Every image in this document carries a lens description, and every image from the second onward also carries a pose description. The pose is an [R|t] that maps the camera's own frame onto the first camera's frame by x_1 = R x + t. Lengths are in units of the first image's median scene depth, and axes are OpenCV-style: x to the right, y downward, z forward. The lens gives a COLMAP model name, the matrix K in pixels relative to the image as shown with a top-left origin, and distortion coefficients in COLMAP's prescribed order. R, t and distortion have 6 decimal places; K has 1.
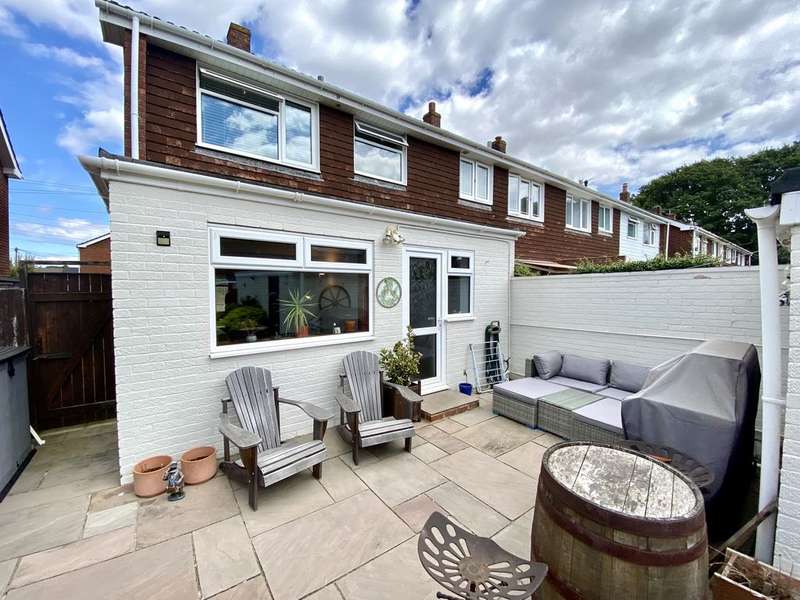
lens RADIAL K [[324.1, 0, 398.7], [0, 324.1, 301.5], [0, 0, 1]] dist [0.031463, -0.027860]
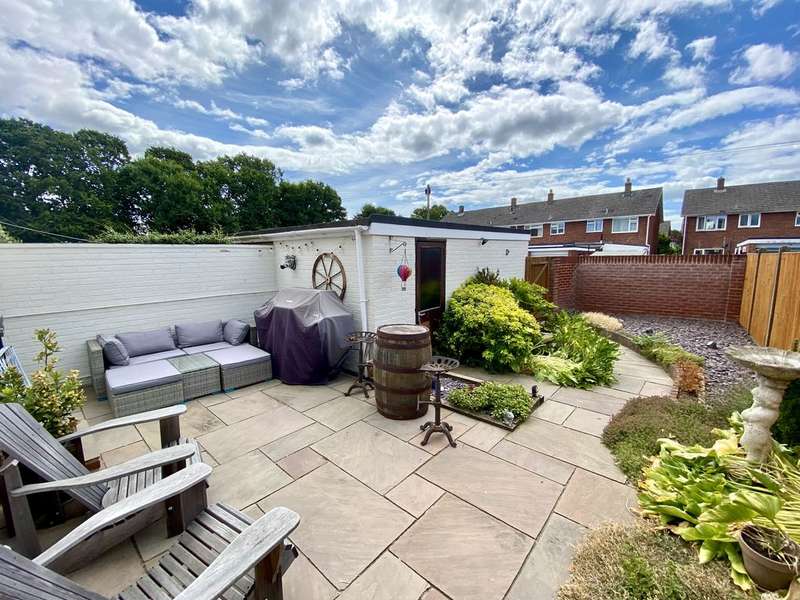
lens RADIAL K [[324.1, 0, 398.7], [0, 324.1, 301.5], [0, 0, 1]] dist [0.031463, -0.027860]
pose [[-0.200348, -0.132211, 0.970763, -0.655072], [0.047693, 0.988362, 0.144451, -0.025757], [-0.978563, 0.075239, -0.191711, 0.552984]]
